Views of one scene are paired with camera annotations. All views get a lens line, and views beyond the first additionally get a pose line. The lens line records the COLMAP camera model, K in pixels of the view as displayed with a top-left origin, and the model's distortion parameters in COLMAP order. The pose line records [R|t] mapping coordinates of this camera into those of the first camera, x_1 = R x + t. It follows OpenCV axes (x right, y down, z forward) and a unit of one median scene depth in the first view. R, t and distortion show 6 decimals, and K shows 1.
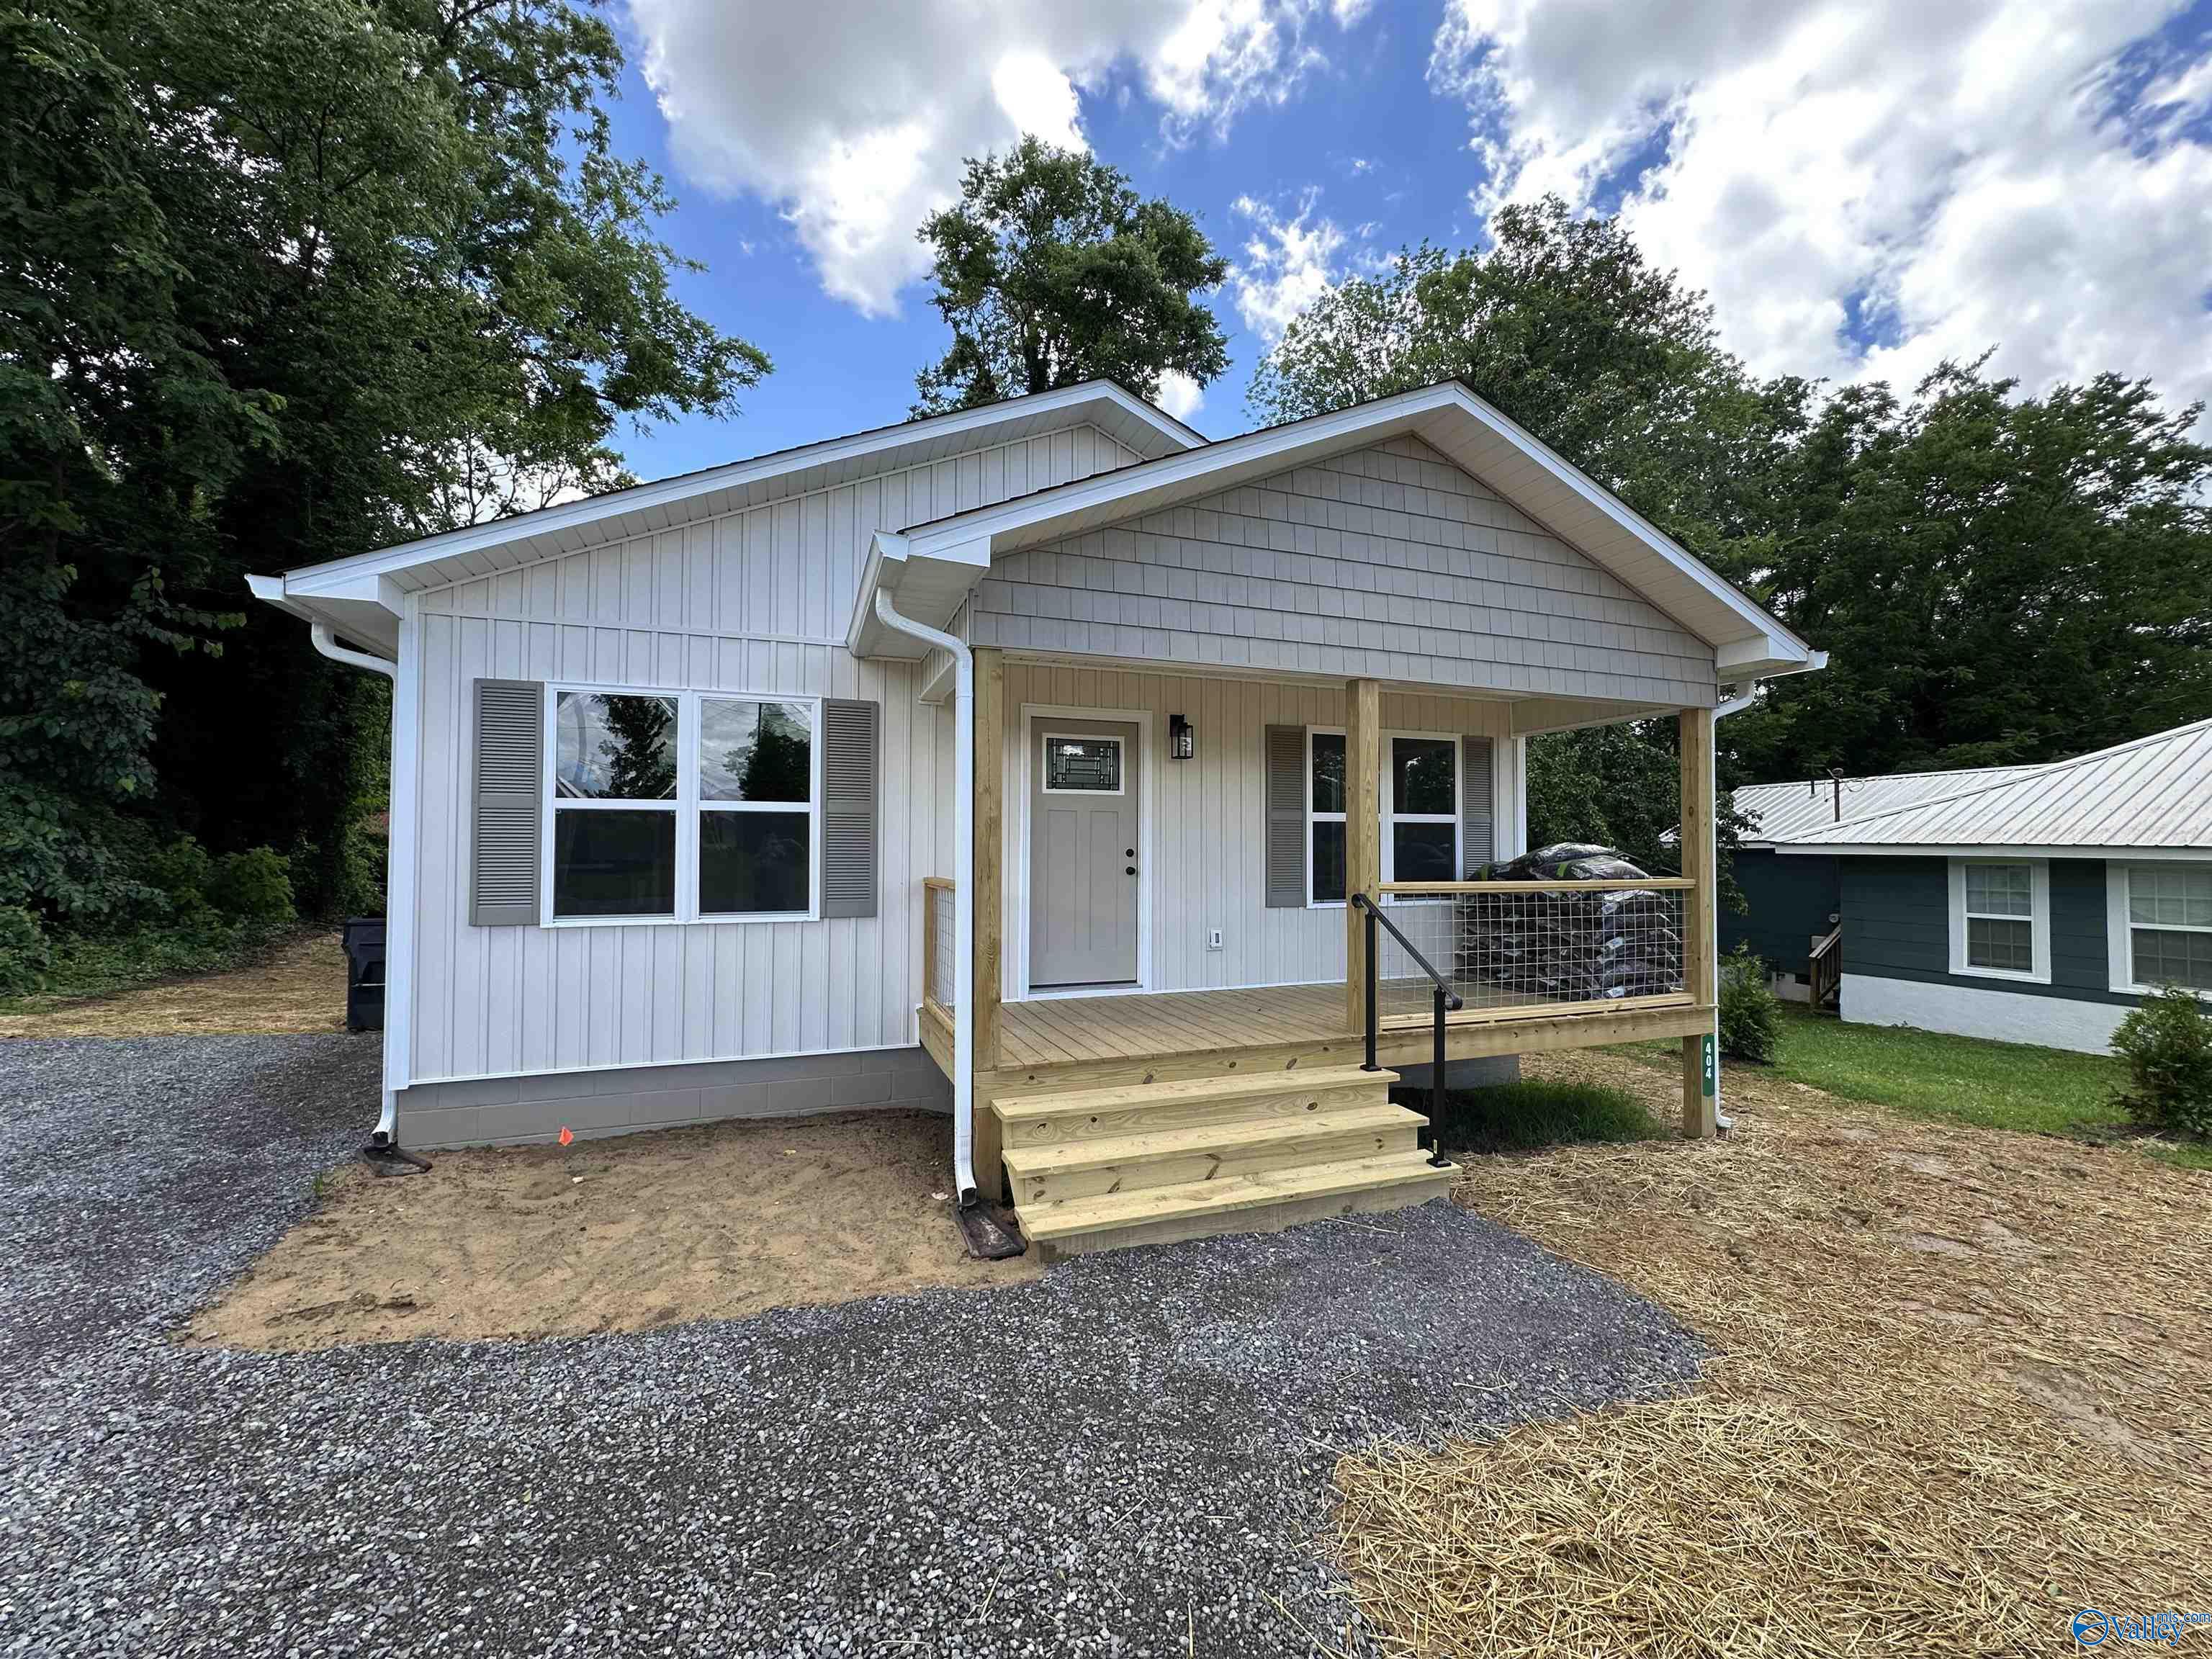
lens RADIAL K [[887.2, 0, 1108.4], [0, 887.2, 826.8], [0, 0, 1]] dist [-0.026035, -0.000268]
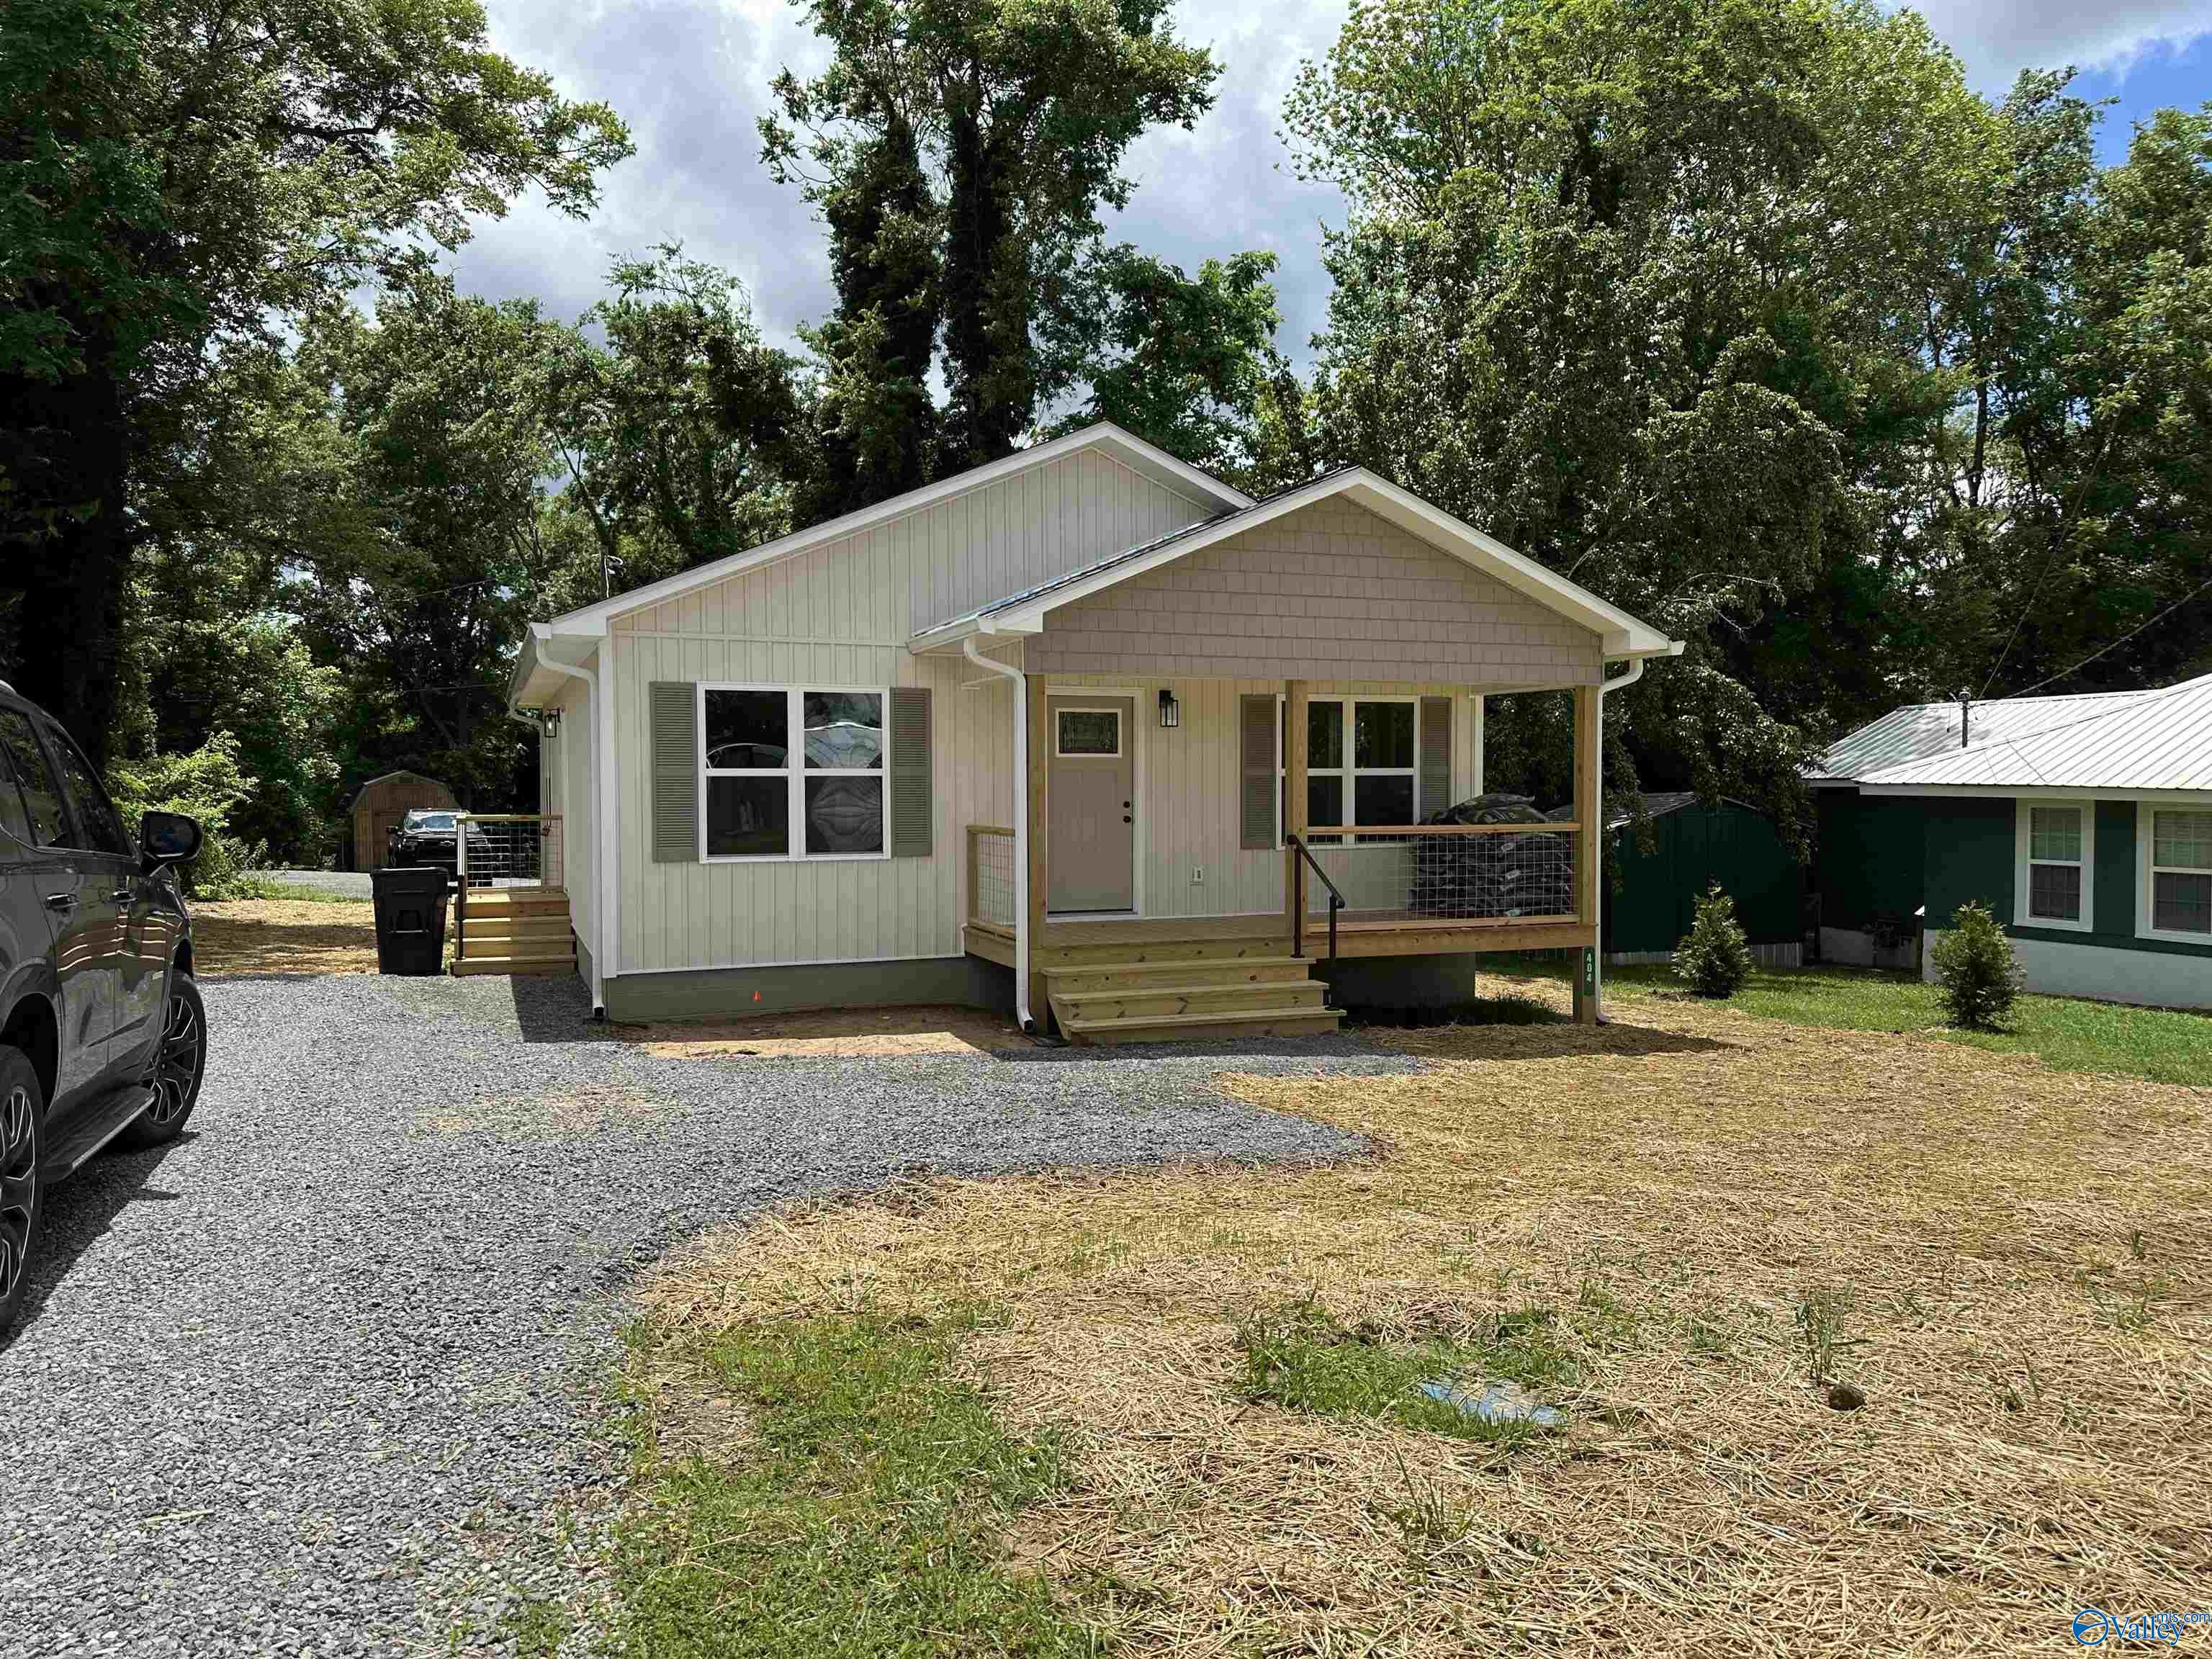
lens RADIAL K [[1573.2, 0, 1102.5], [0, 1573.2, 824.7], [0, 0, 1]] dist [0.050875, -0.067481]
pose [[0.999883, -0.005821, 0.014142, -0.040229], [0.005024, 0.998434, 0.055723, -0.063662], [-0.014444, -0.055645, 0.998346, -1.176759]]
